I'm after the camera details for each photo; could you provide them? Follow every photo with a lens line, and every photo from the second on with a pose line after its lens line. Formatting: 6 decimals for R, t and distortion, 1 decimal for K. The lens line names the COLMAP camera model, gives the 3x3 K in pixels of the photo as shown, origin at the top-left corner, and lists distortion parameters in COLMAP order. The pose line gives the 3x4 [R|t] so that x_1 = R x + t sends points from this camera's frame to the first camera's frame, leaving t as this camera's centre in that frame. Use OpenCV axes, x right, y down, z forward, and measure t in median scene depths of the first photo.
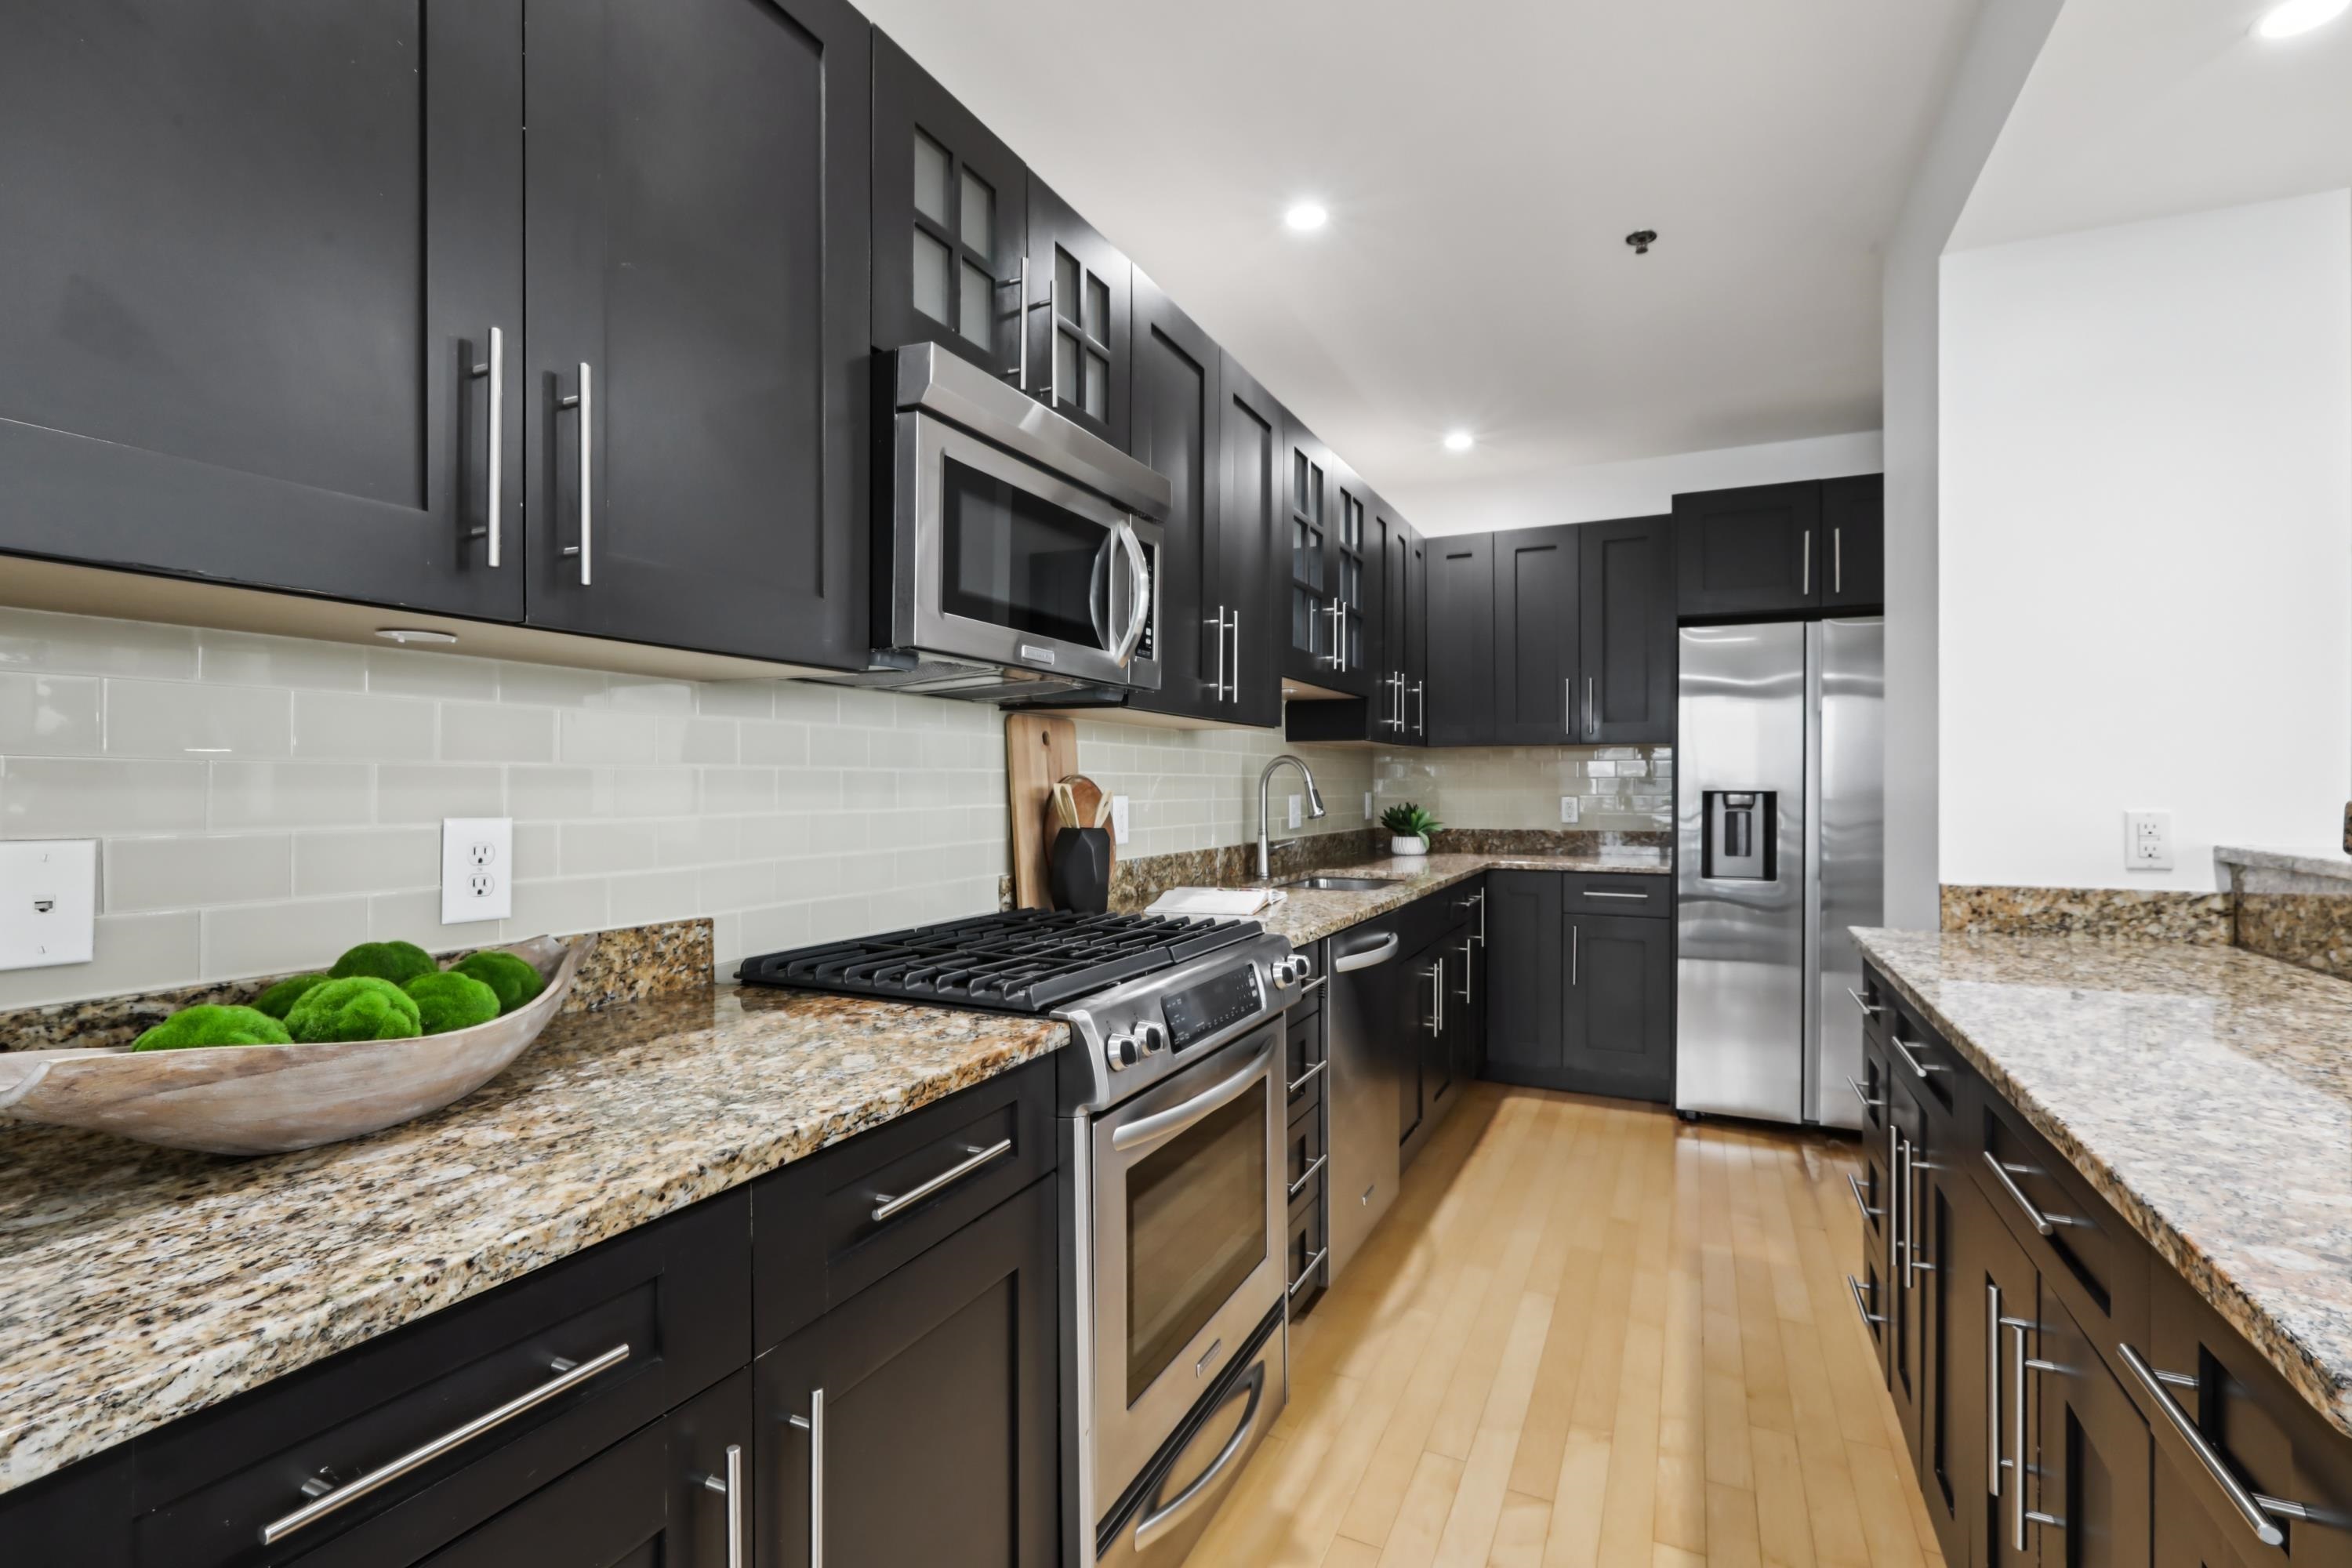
lens RADIAL K [[1050.1, 0, 1172.2], [0, 1050.1, 792.7], [0, 0, 1]] dist [0.000102, 0.000697]
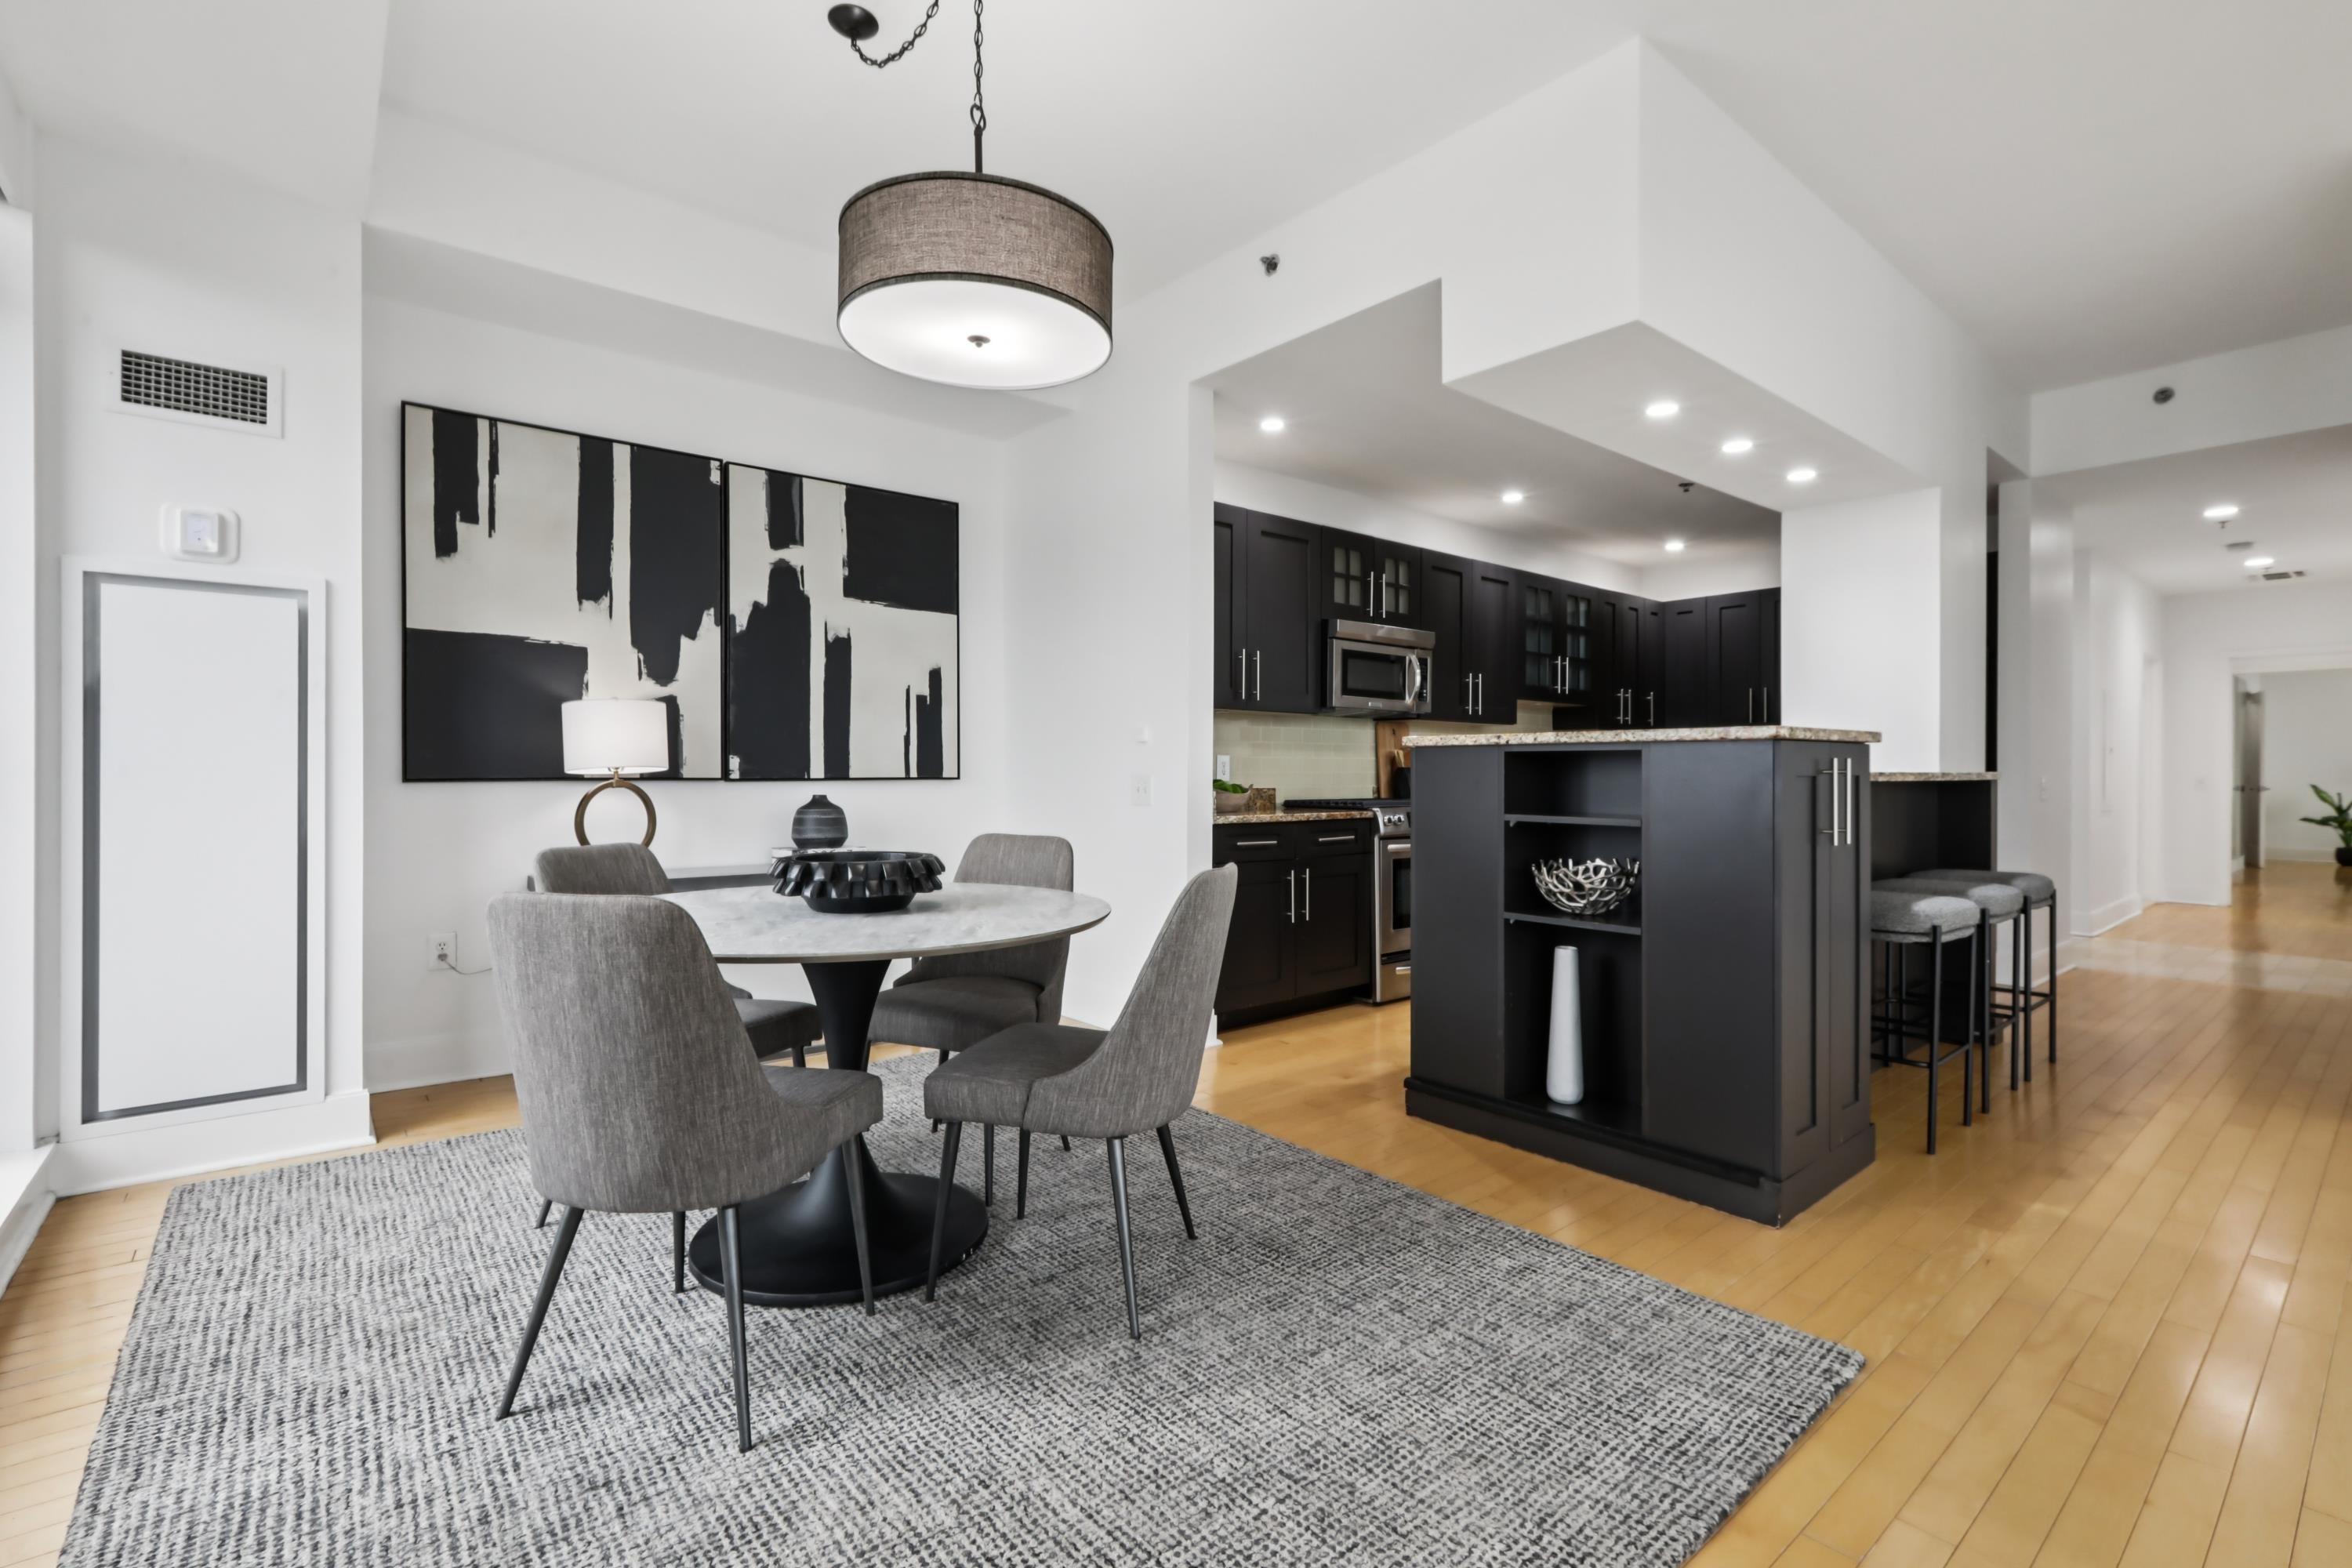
lens RADIAL K [[1050.1, 0, 1173.5], [0, 1050.1, 766.6], [0, 0, 1]] dist [0.000102, 0.000697]
pose [[0.909787, 0.000880, -0.415074, 0.540373], [-0.007187, 0.999881, -0.013634, 0.082901], [0.415013, 0.015387, 0.909686, -1.792320]]
